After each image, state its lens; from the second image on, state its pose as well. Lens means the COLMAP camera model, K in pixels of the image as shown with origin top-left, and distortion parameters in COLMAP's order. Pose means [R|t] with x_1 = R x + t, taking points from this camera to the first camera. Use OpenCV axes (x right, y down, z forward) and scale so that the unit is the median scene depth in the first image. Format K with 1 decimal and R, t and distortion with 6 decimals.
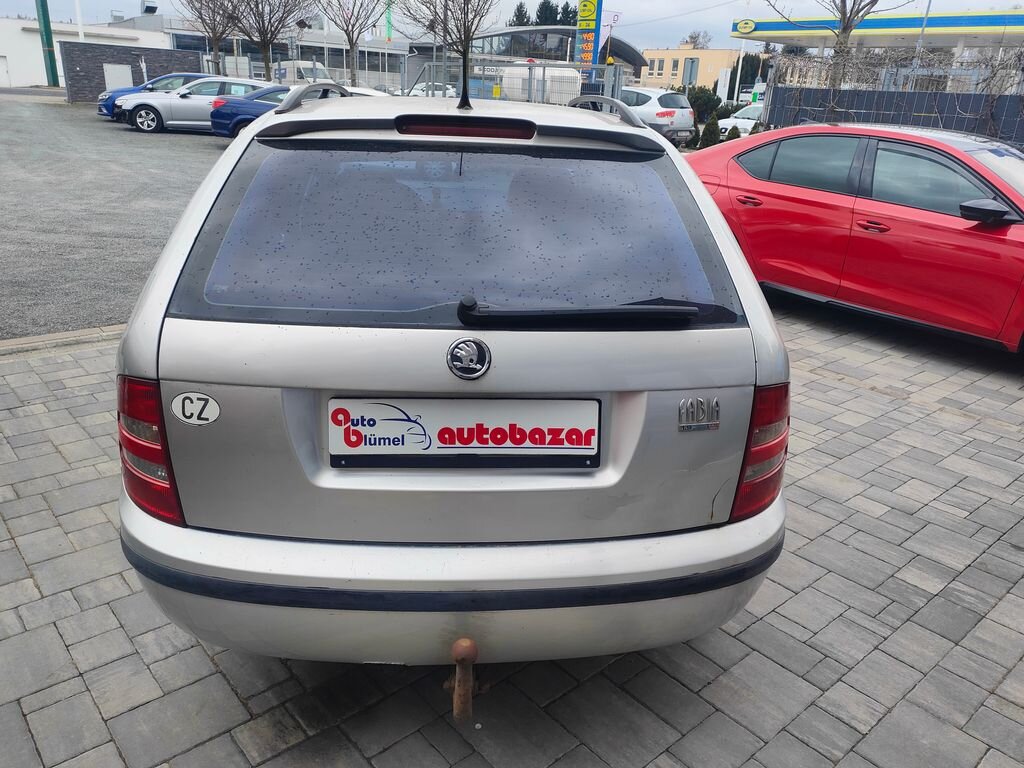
lens RADIAL K [[767.9, 0, 512.9], [0, 767.9, 385.5], [0, 0, 1]] dist [0.027997, -0.018003]
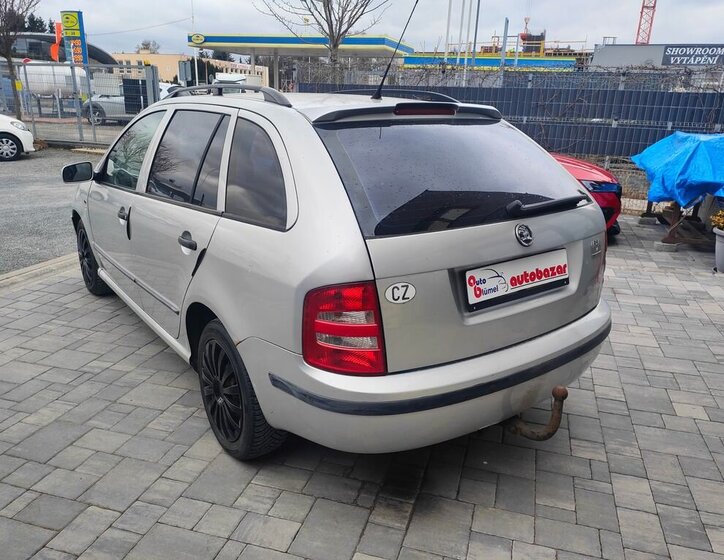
lens RADIAL K [[560.5, 0, 363.3], [0, 560.5, 279.3], [0, 0, 1]] dist [0.016885, -0.003488]
pose [[0.850513, -0.185658, 0.492096, -0.846866], [0.200387, 0.979442, 0.023186, -0.031960], [-0.486285, 0.078889, 0.870232, 0.039450]]
